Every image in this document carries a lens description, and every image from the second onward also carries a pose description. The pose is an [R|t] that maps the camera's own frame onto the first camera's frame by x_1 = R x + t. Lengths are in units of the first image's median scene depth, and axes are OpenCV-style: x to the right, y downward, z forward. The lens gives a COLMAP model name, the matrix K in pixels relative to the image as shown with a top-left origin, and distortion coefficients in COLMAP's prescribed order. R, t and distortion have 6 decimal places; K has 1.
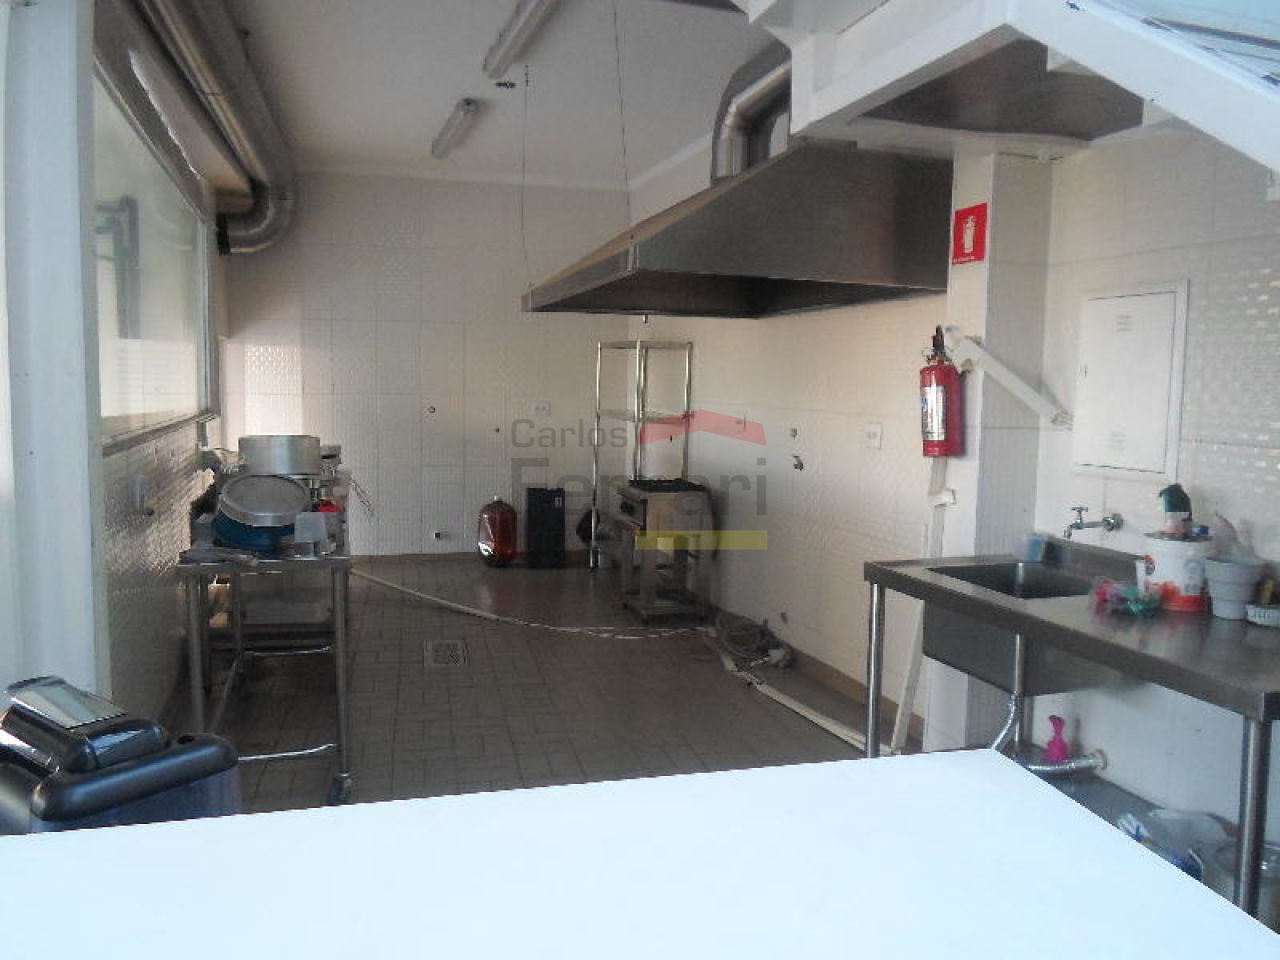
lens RADIAL K [[1017.2, 0, 640.0], [0, 1017.2, 480.0], [0, 0, 1]] dist [-0.006454, -0.015197]
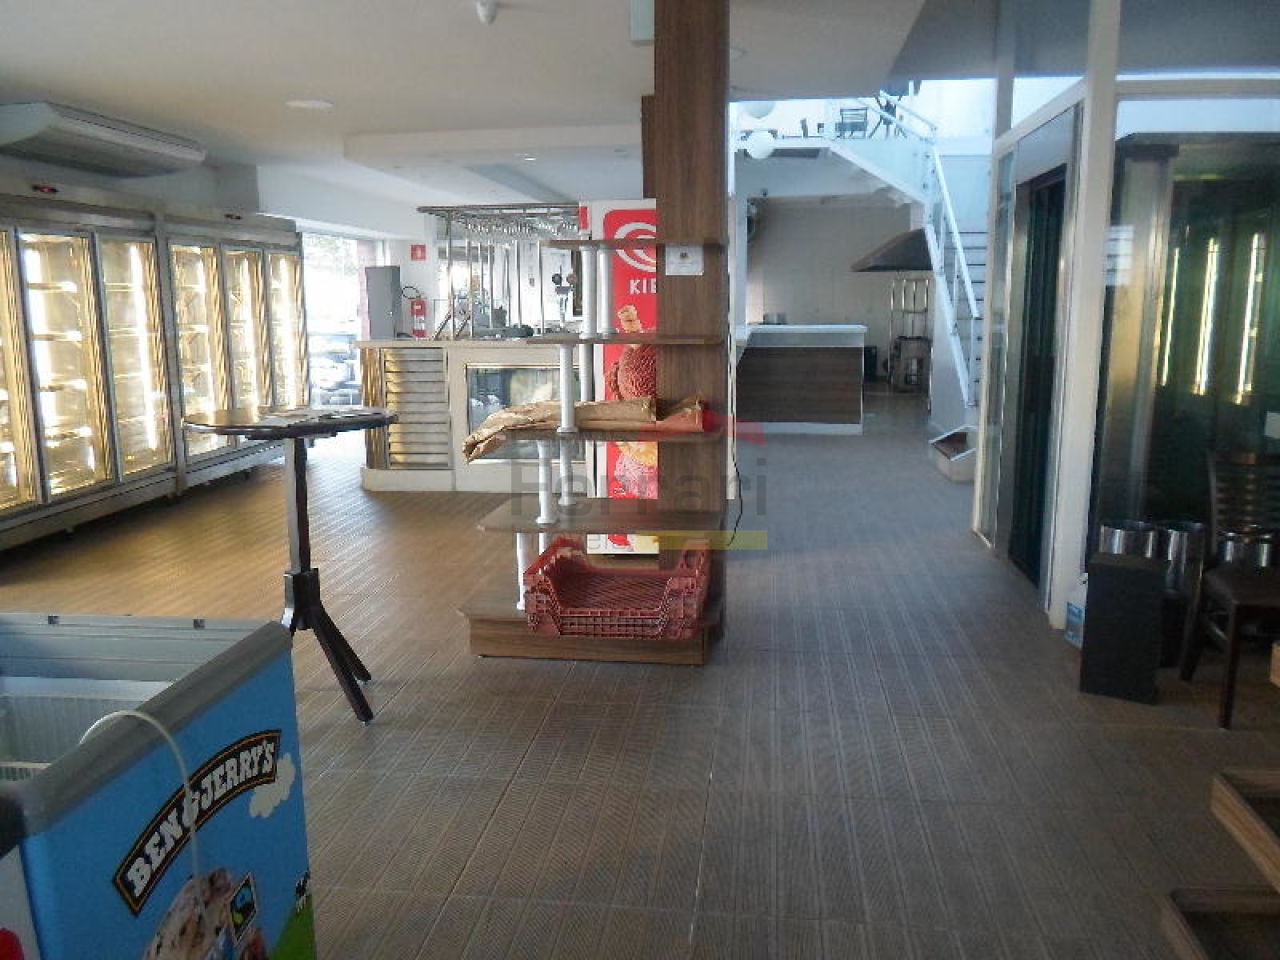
lens RADIAL K [[1017.2, 0, 640.0], [0, 1017.2, 480.0], [0, 0, 1]] dist [-0.006454, -0.015197]
pose [[0.906290, 0.051593, -0.419496, 0.396188], [-0.014452, 0.995724, 0.091241, 0.104264], [0.422410, -0.076628, 0.903160, -1.209270]]
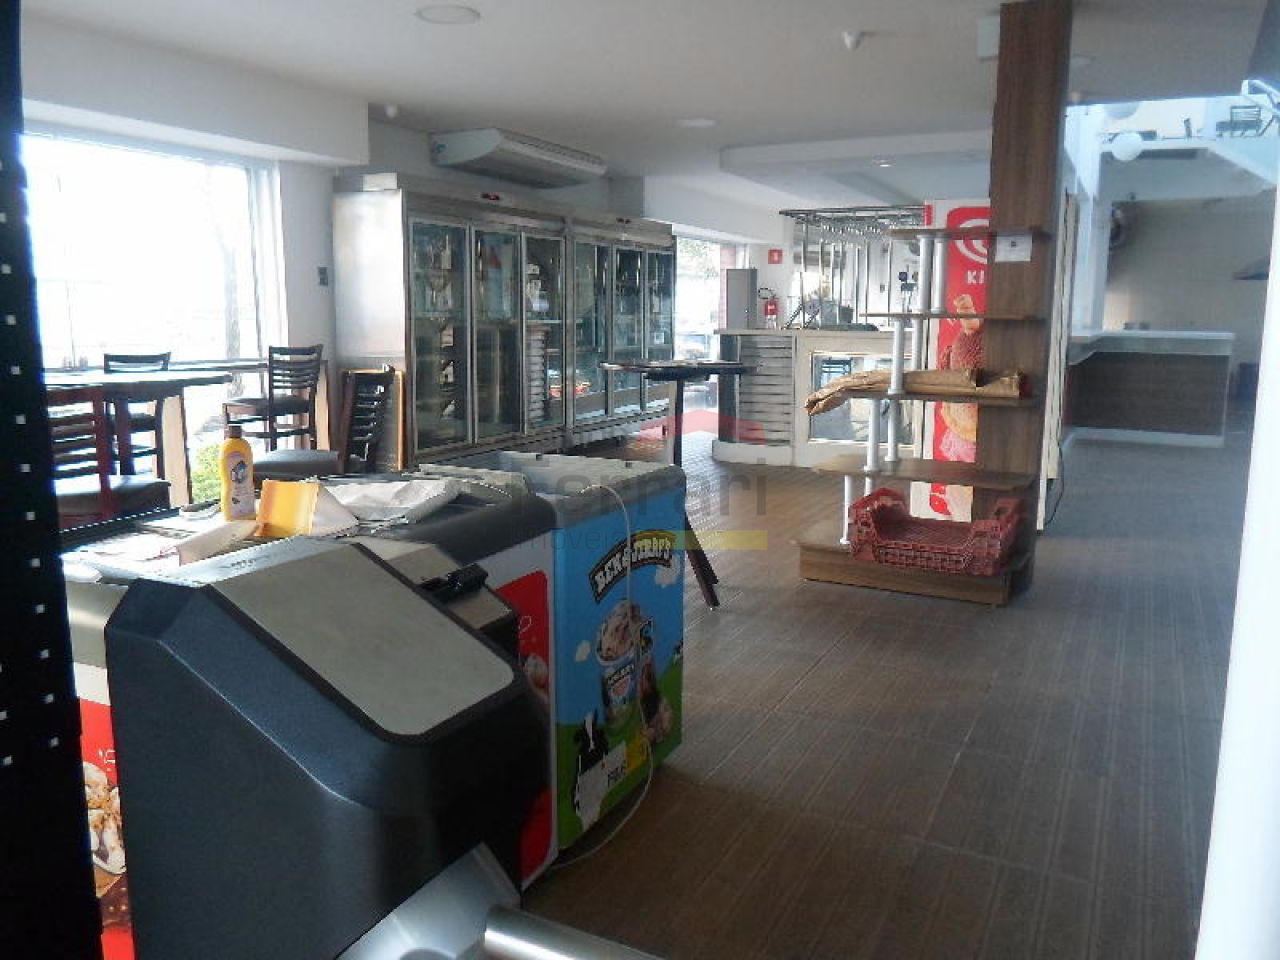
lens RADIAL K [[1017.2, 0, 640.0], [0, 1017.2, 480.0], [0, 0, 1]] dist [-0.006454, -0.015197]
pose [[0.716960, 0.106896, -0.688870, 0.481348], [-0.059464, 0.993950, 0.092349, 0.142516], [0.694573, -0.025247, 0.718979, -1.331955]]
